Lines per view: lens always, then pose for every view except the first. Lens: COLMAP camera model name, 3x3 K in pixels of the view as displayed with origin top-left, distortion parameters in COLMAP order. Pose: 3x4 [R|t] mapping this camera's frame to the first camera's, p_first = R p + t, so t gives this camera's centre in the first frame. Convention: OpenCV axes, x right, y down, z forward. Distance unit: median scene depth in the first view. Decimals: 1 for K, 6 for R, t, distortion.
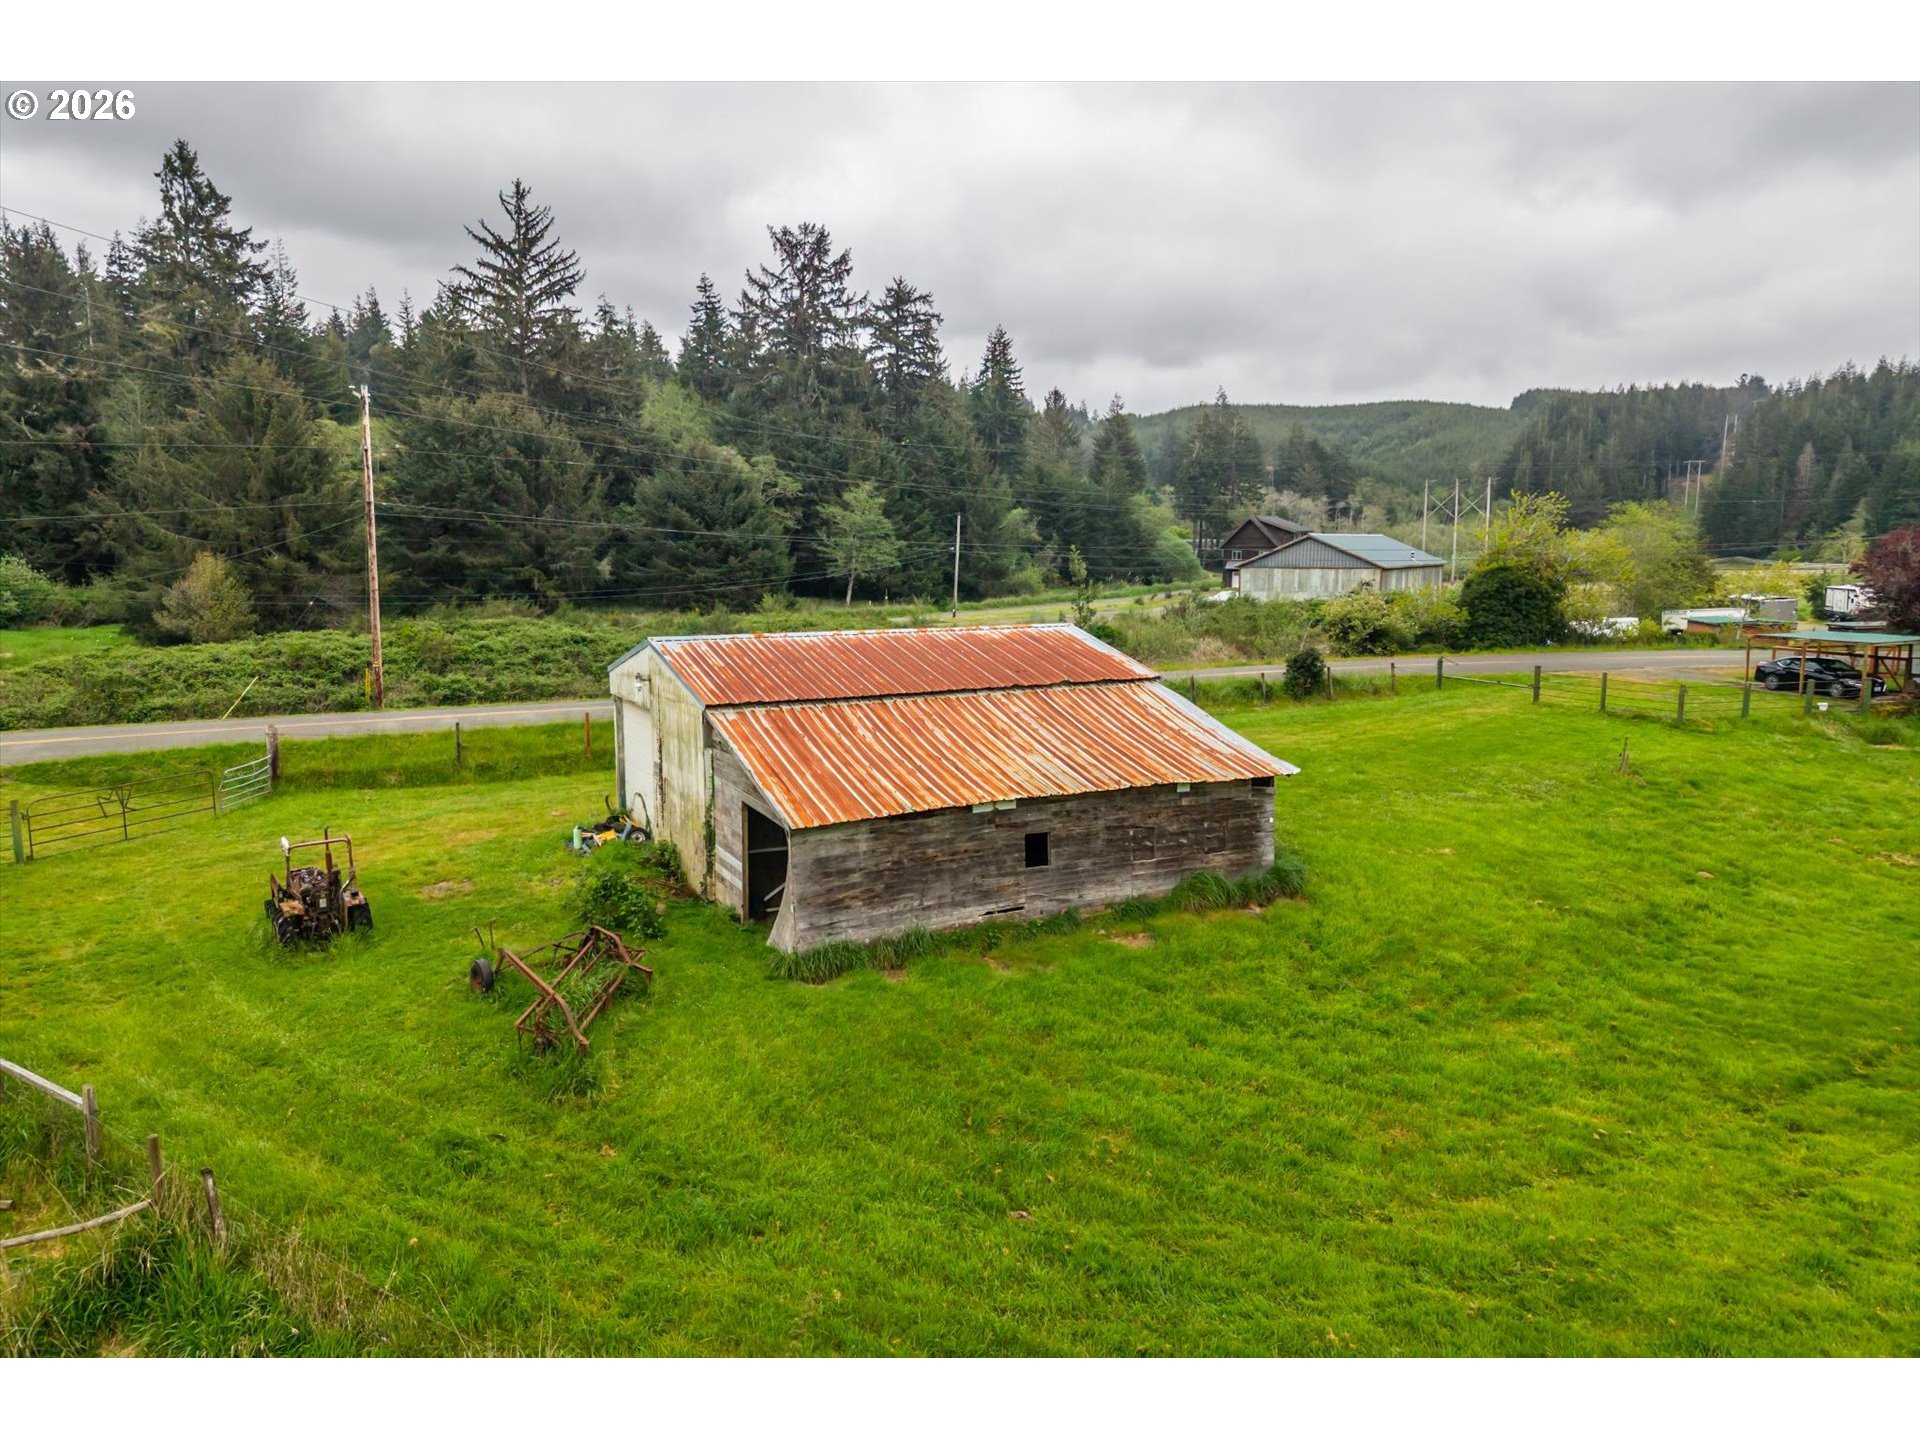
lens RADIAL K [[1281.8, 0, 960.9], [0, 1281.8, 728.9], [0, 0, 1]] dist [0.009661, -0.006645]
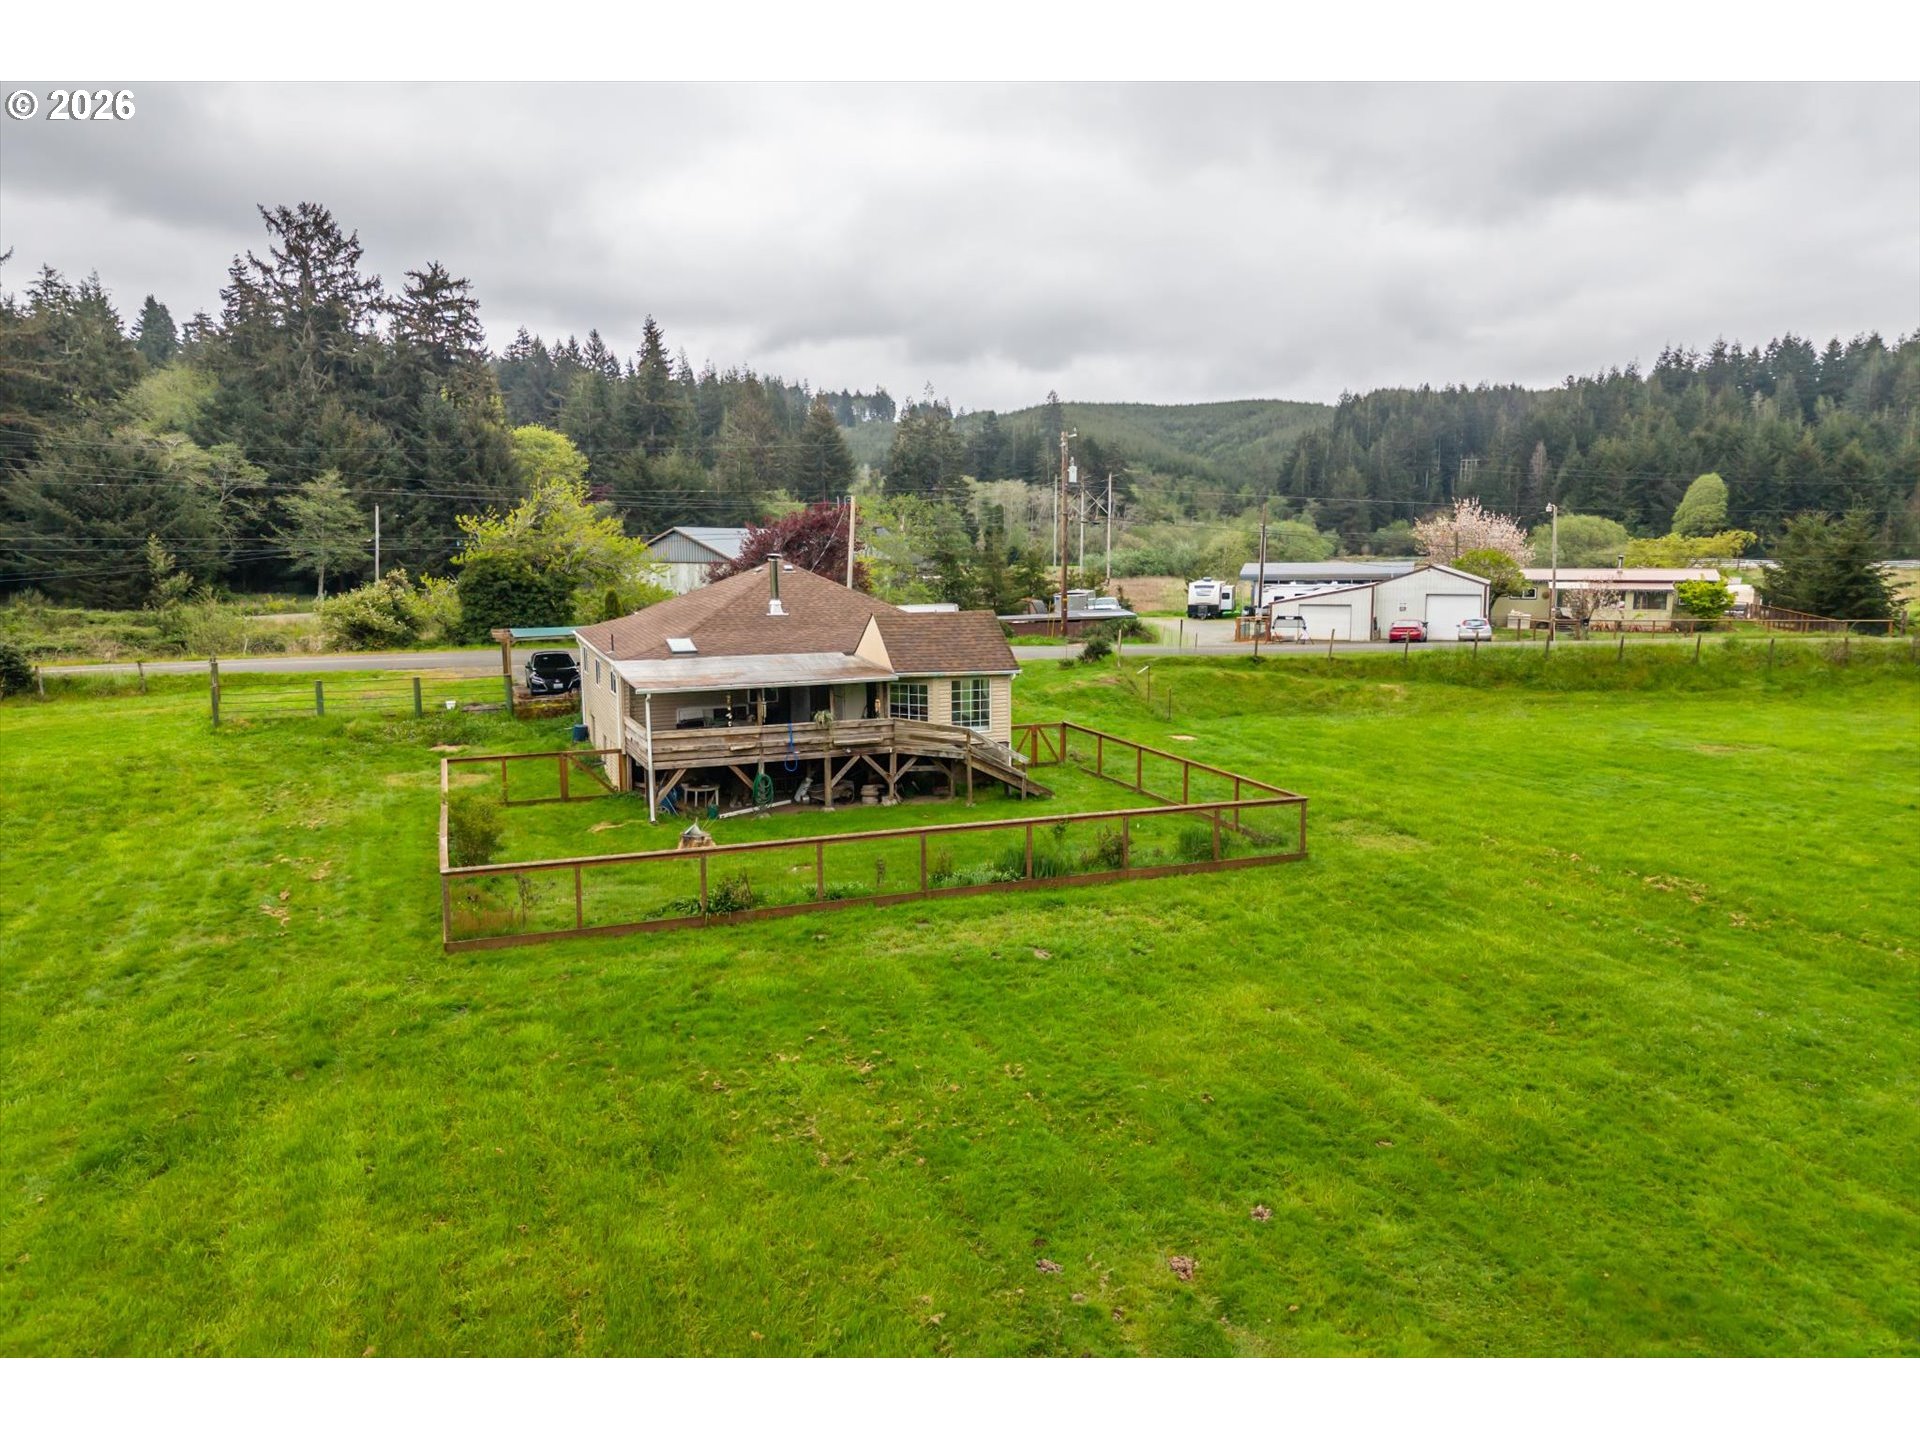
lens RADIAL K [[1269.8, 0, 960.0], [0, 1269.8, 720.0], [0, 0, 1]] dist [0.006927, -0.000204]
pose [[0.998364, -0.007283, 0.056705, 0.284935], [0.007432, 0.999969, -0.002417, -0.000933], [-0.056685, 0.002834, 0.998388, 0.019800]]
